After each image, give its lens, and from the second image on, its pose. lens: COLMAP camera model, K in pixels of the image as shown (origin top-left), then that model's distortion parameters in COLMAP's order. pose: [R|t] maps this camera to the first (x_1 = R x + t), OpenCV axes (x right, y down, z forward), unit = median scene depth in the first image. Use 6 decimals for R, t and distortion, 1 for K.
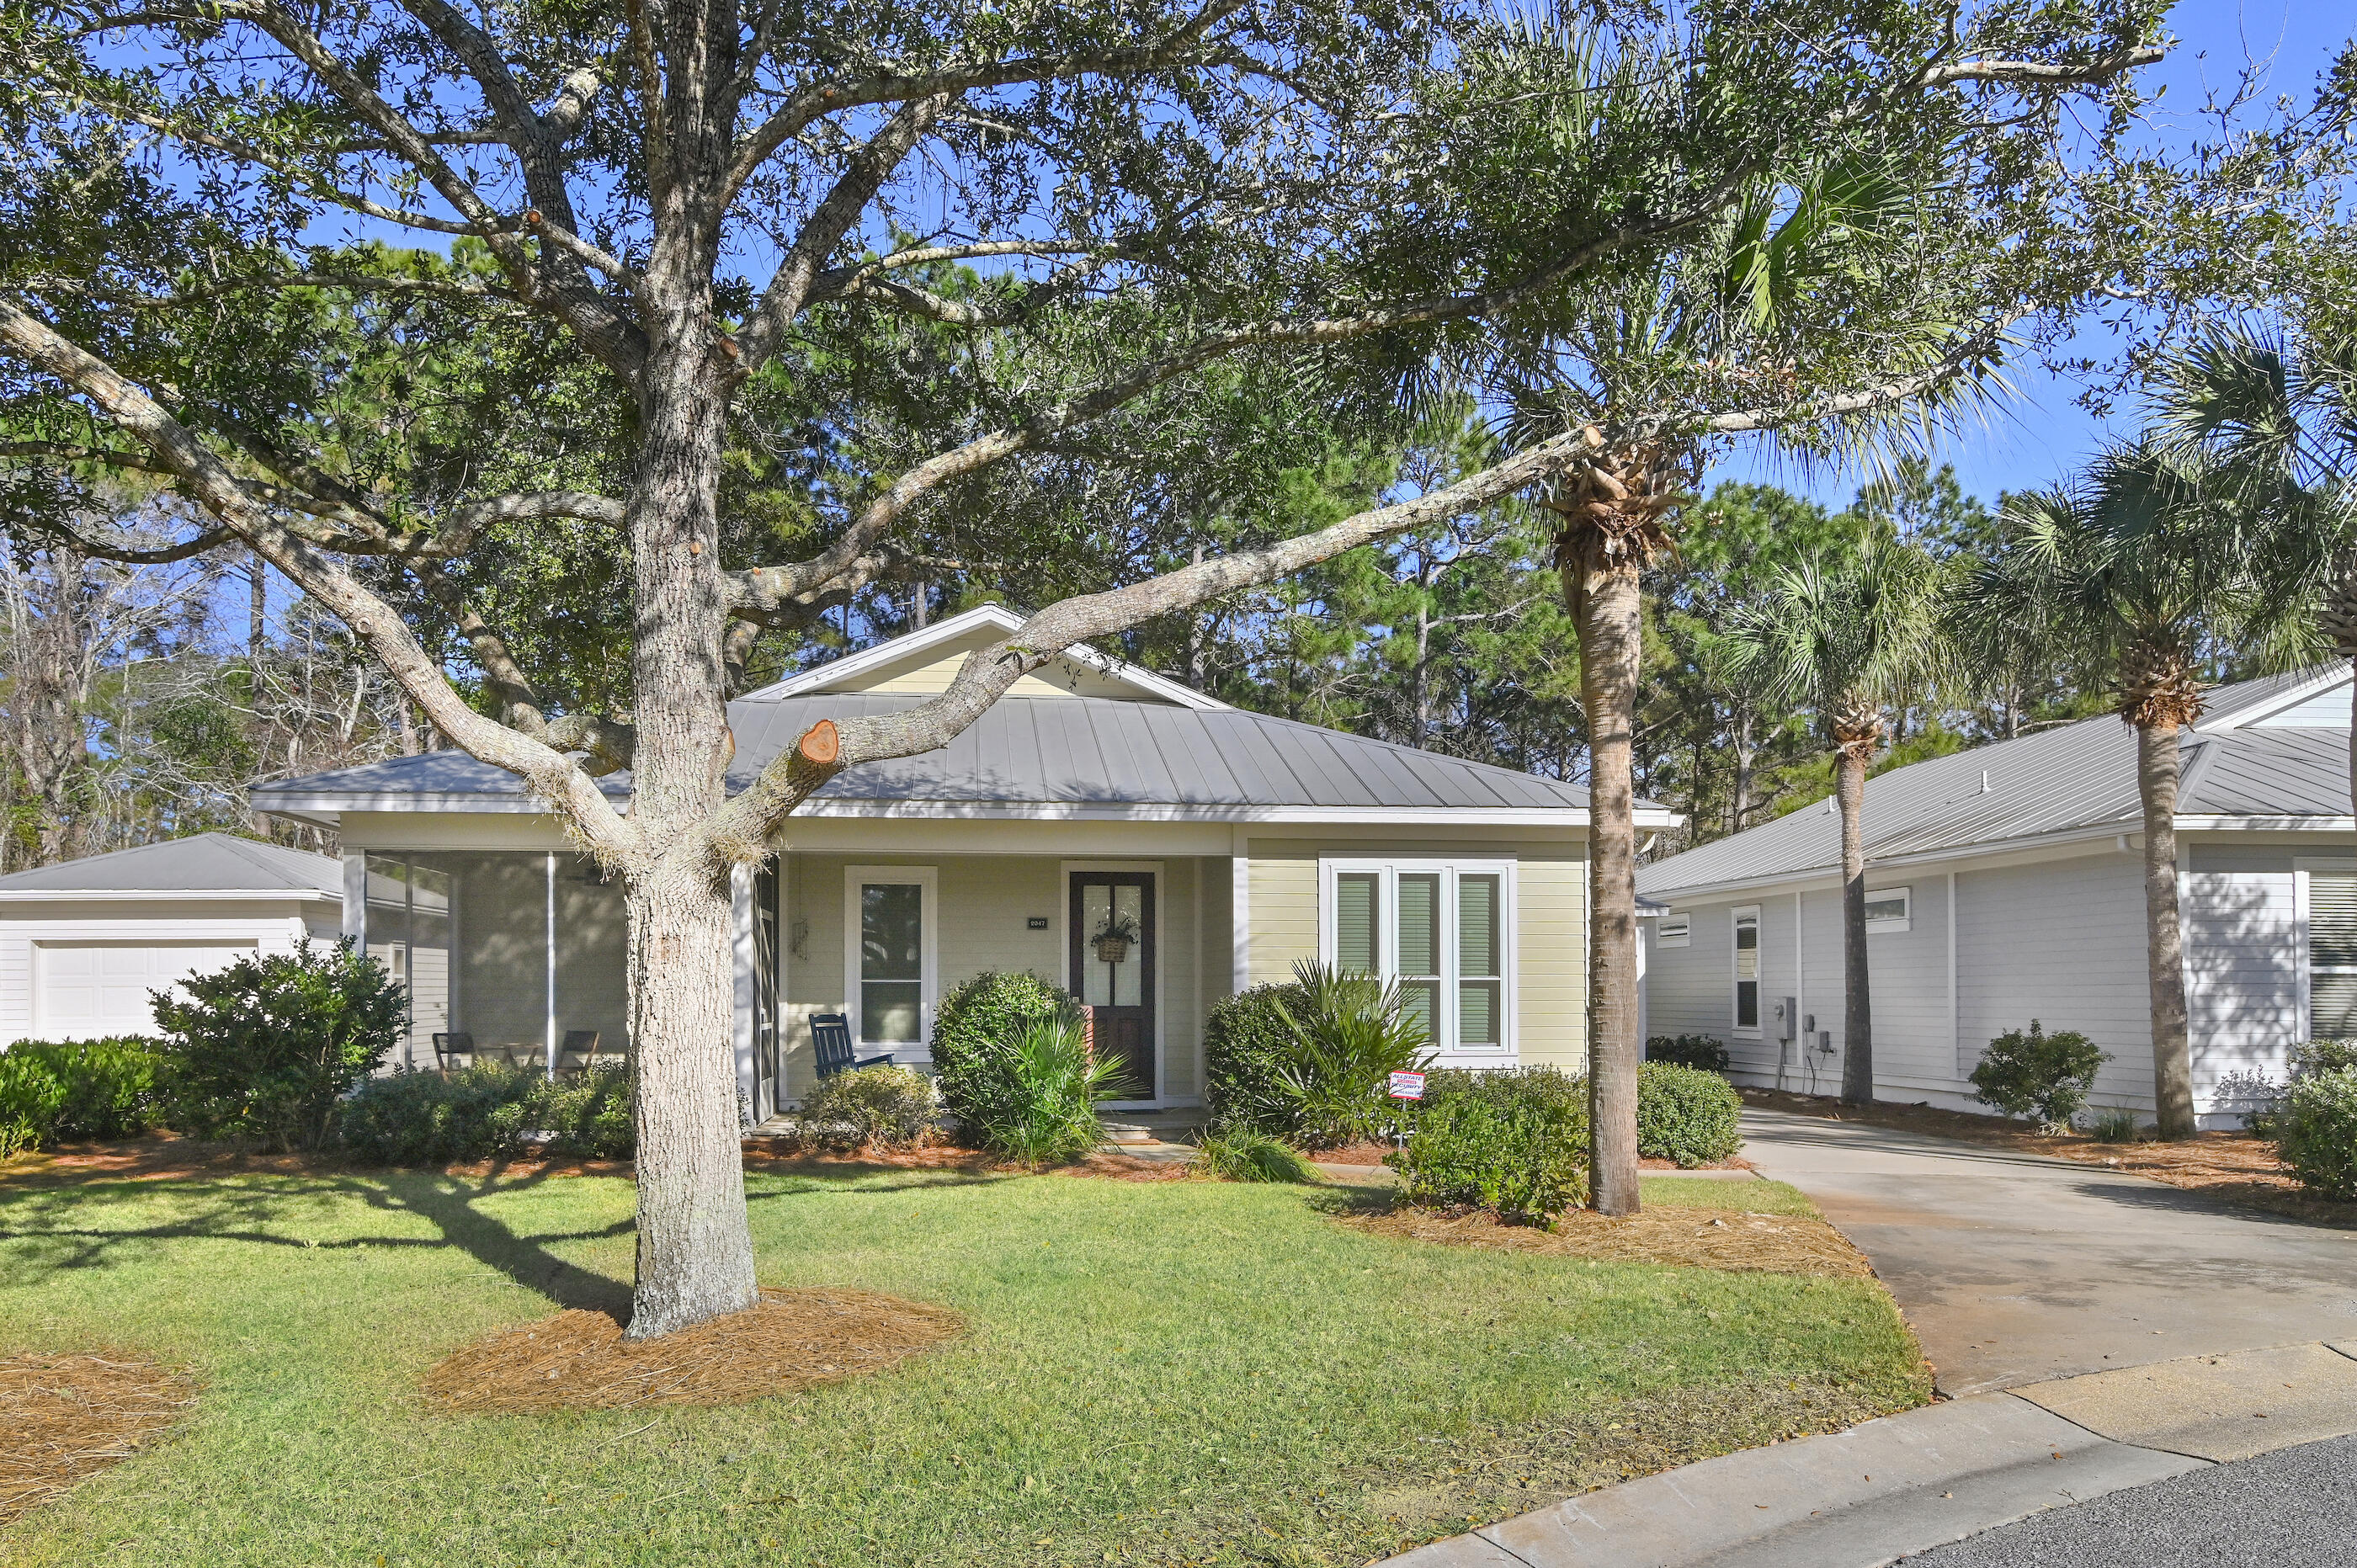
lens RADIAL K [[1636.7, 0, 1178.5], [0, 1636.7, 784.0], [0, 0, 1]] dist [0.000644, -0.002979]
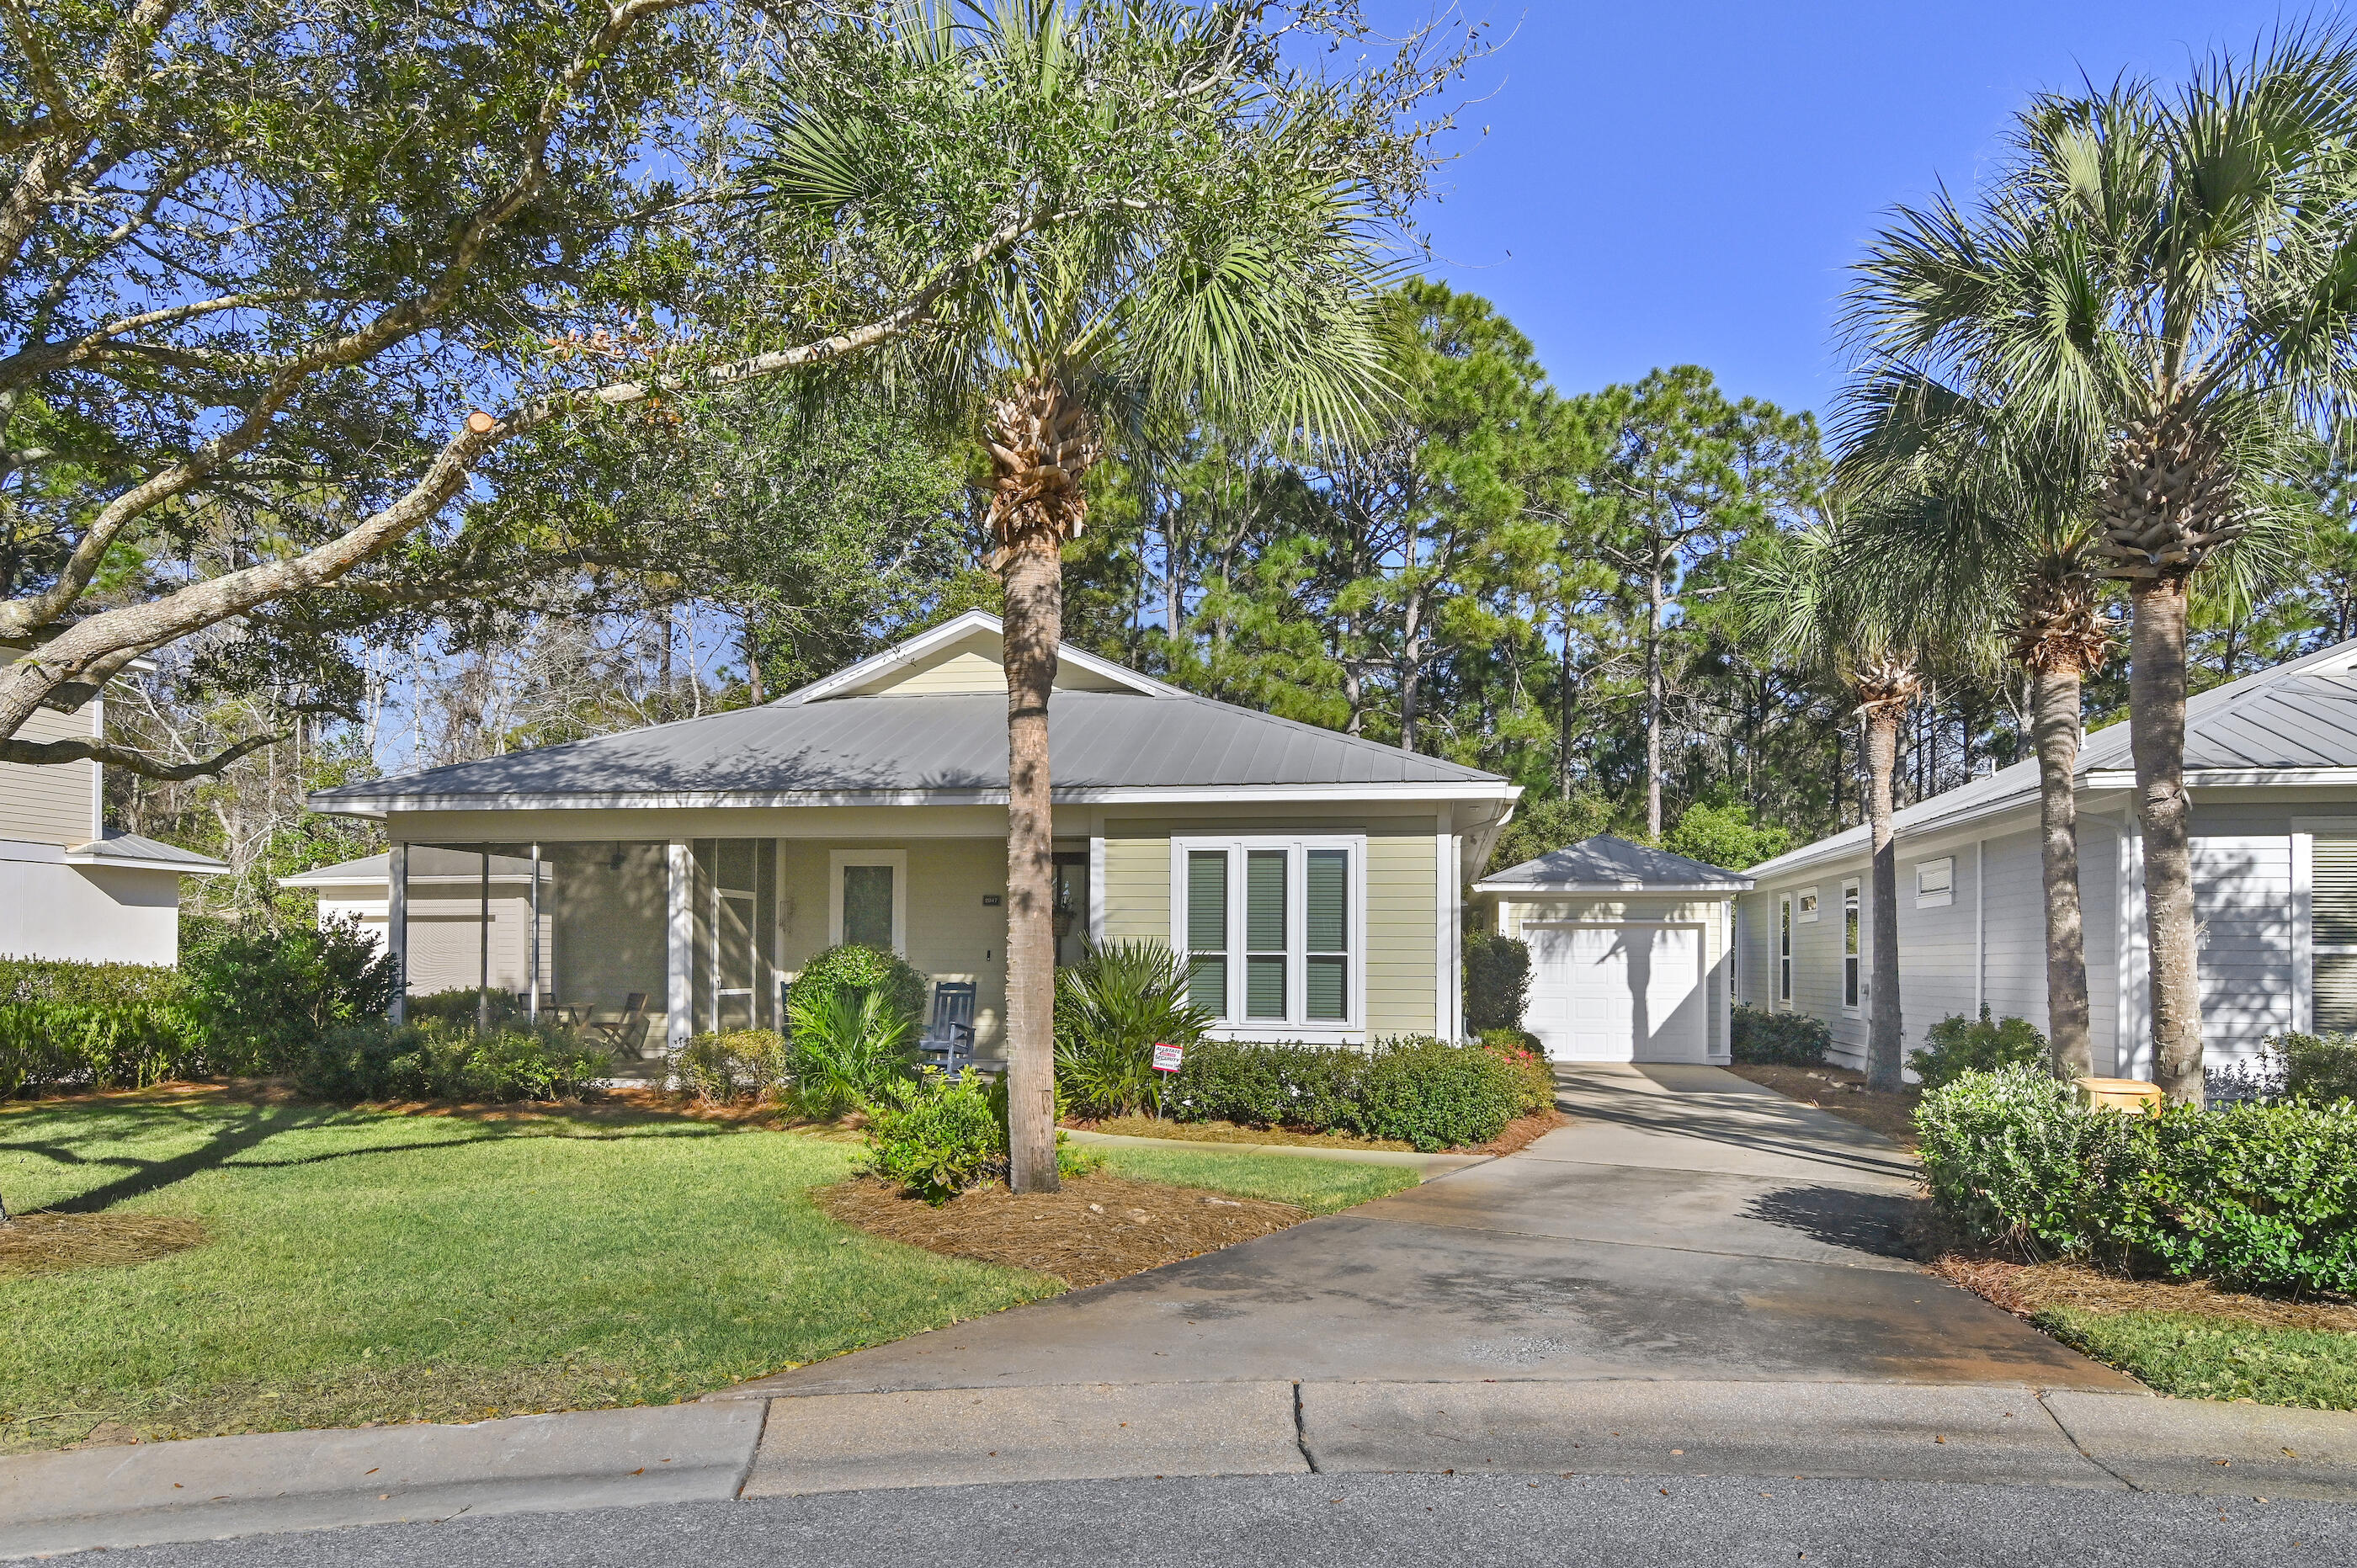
lens RADIAL K [[1500.8, 0, 1180.2], [0, 1500.8, 776.0], [0, 0, 1]] dist [-0.009634, -0.000872]
pose [[0.957308, -0.027804, -0.287728, 0.365614], [0.028675, 0.999588, -0.001188, 0.008100], [0.287643, -0.007113, 0.957711, 0.092284]]
